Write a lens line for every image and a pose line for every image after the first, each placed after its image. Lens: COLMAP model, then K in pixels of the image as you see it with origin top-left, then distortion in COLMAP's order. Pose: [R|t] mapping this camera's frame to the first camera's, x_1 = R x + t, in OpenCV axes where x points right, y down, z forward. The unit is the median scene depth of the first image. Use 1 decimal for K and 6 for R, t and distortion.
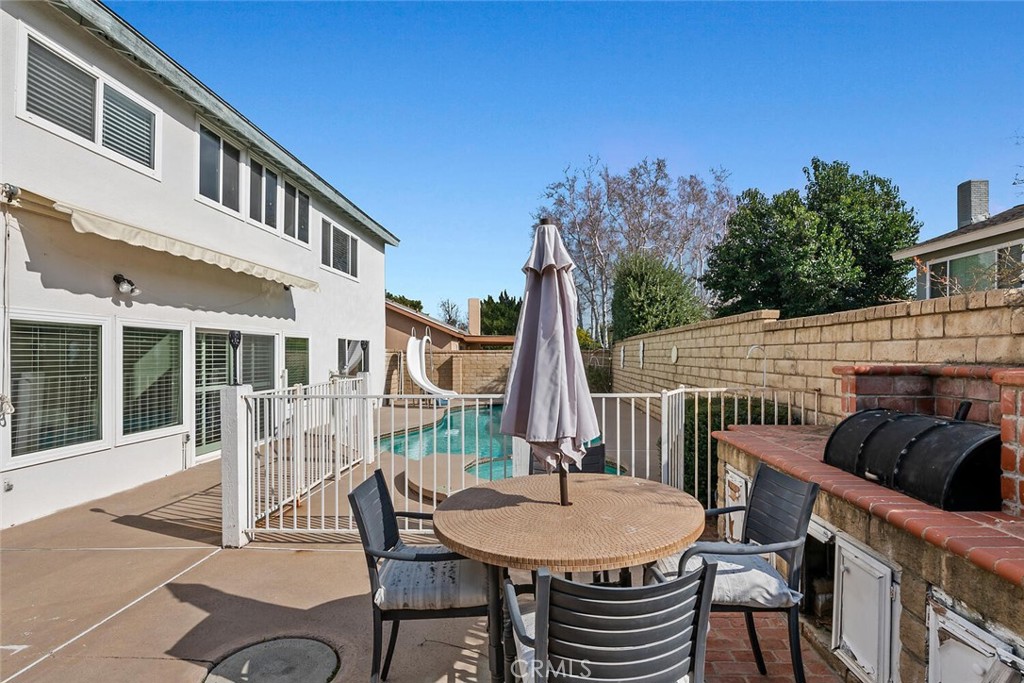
lens RADIAL K [[523.7, 0, 526.6], [0, 523.7, 348.9], [0, 0, 1]] dist [-0.003299, -0.001373]
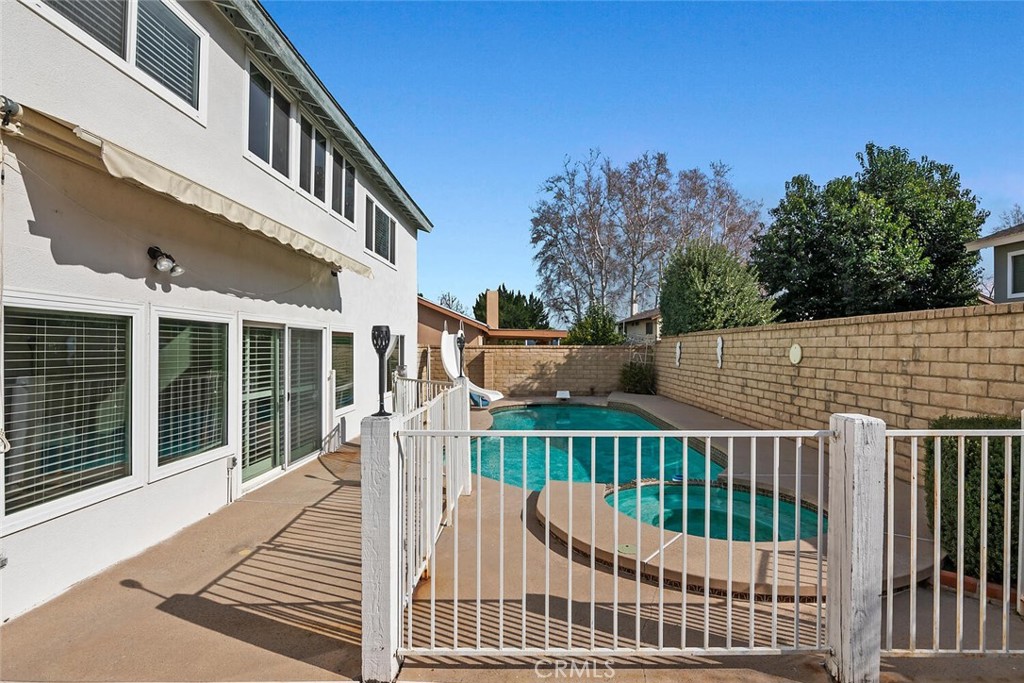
lens RADIAL K [[509.5, 0, 519.9], [0, 509.5, 339.8], [0, 0, 1]] dist [-0.002755, -0.000685]
pose [[0.999812, 0.003683, 0.019047, -0.162421], [-0.003607, 0.999985, -0.004006, -0.006651], [-0.019061, 0.003936, 0.999811, 0.160144]]
